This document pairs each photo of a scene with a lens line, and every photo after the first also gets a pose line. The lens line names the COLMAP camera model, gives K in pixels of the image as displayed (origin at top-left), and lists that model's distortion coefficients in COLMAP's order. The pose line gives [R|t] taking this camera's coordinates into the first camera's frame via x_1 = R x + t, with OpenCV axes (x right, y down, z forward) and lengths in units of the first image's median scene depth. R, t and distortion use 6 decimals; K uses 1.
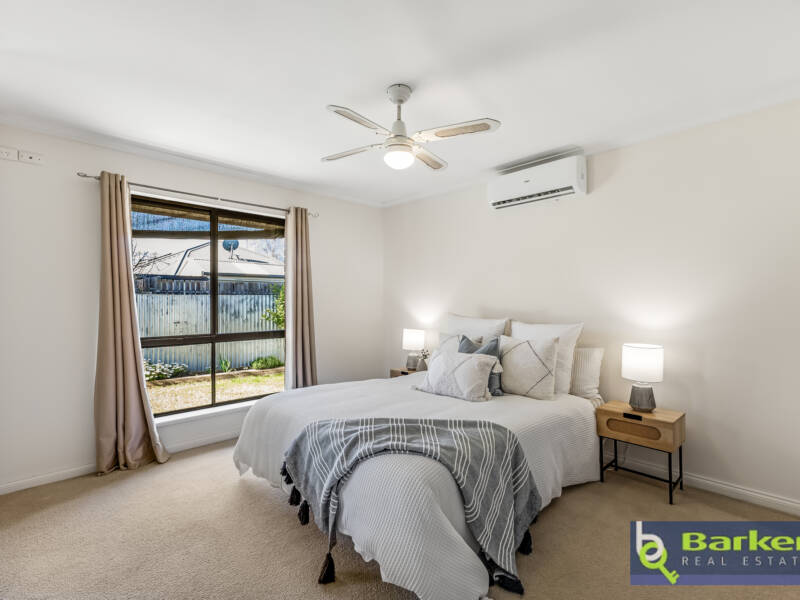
lens RADIAL K [[390.5, 0, 399.9], [0, 390.5, 304.3], [0, 0, 1]] dist [0.006399, -0.001749]
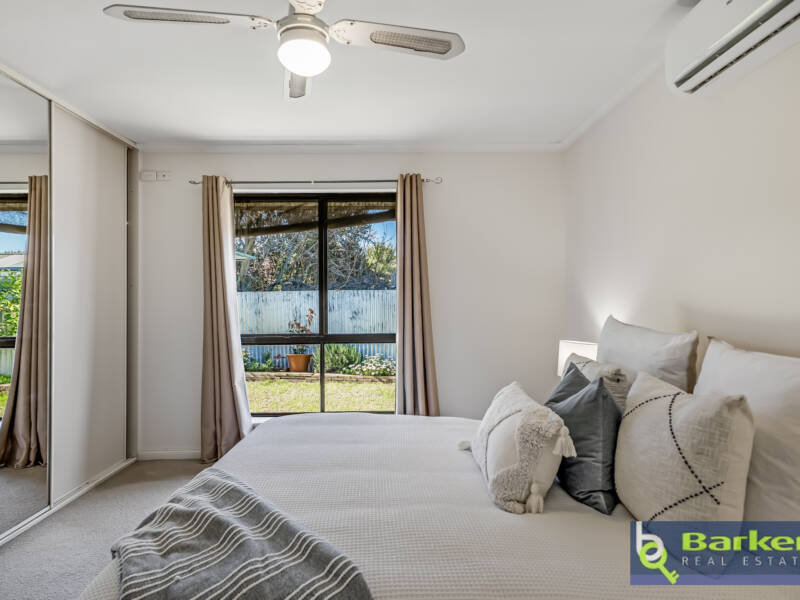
lens RADIAL K [[441.8, 0, 400.1], [0, 441.8, 295.7], [0, 0, 1]] dist [0.018629, 0.000188]
pose [[0.727539, -0.008071, -0.686019, 0.349492], [0.002439, 0.999955, -0.009178, -0.001960], [0.686062, 0.005004, 0.727525, 0.383557]]
